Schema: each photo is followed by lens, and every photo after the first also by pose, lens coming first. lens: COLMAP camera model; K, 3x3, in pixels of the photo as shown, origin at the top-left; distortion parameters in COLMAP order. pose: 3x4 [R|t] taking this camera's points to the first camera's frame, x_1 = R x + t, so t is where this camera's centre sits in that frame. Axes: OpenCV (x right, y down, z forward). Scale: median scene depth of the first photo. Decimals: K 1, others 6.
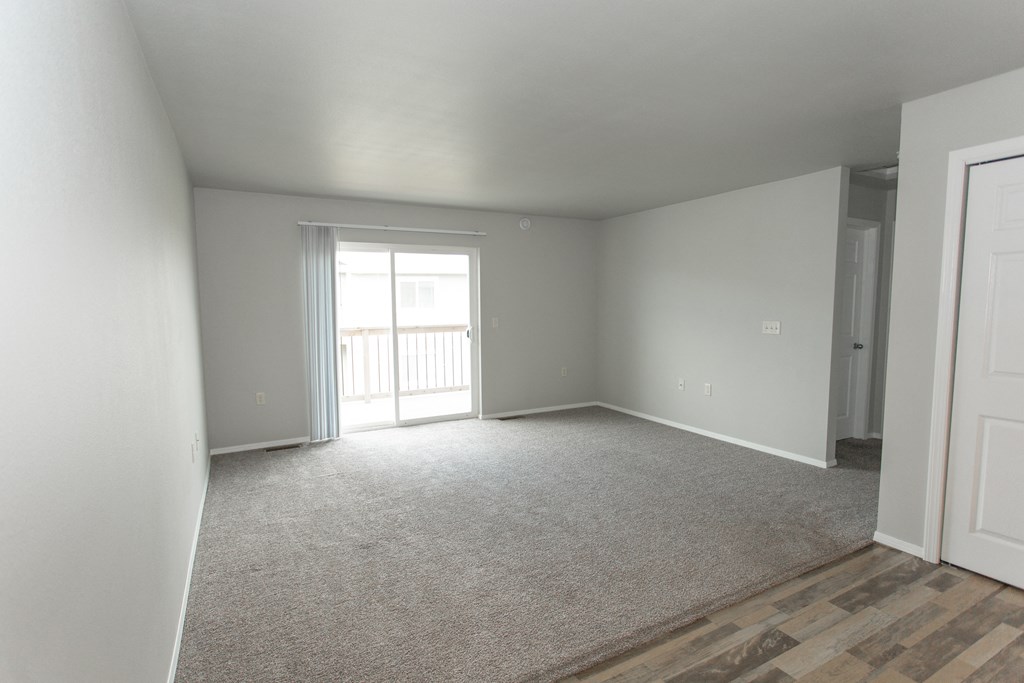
lens RADIAL K [[496.9, 0, 513.3], [0, 496.9, 342.4], [0, 0, 1]] dist [-0.002126, -0.000958]
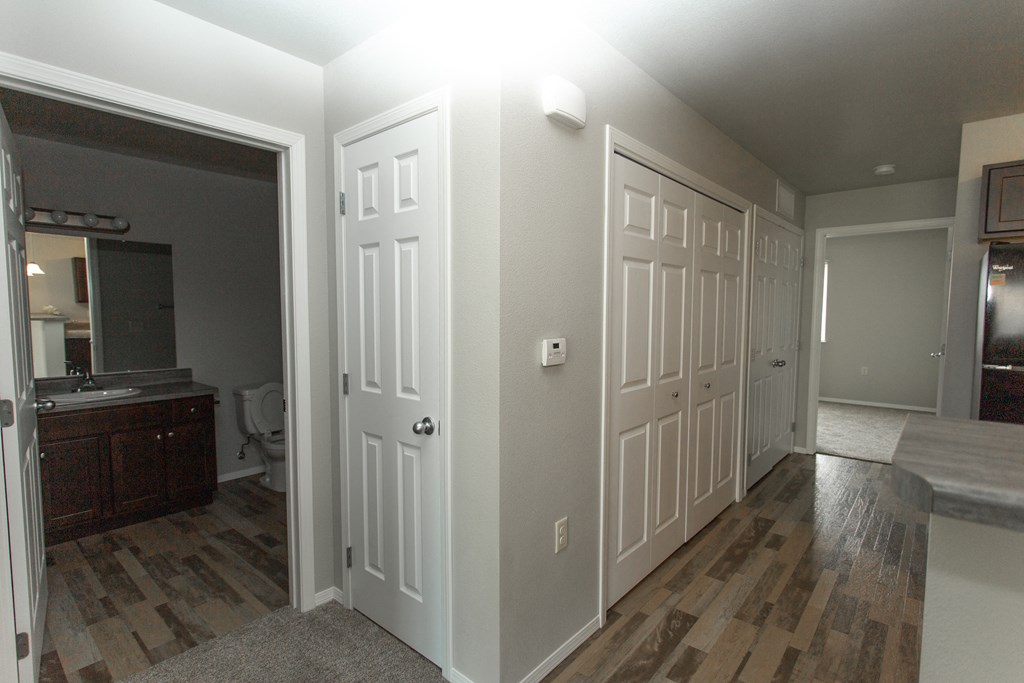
lens RADIAL K [[496.9, 0, 508.1], [0, 496.9, 340.0], [0, 0, 1]] dist [-0.002126, -0.000958]
pose [[0.935581, -0.007980, 0.353022, -0.197241], [0.014274, 0.999782, -0.015229, 0.002403], [-0.352824, 0.019287, 0.935491, 0.110159]]
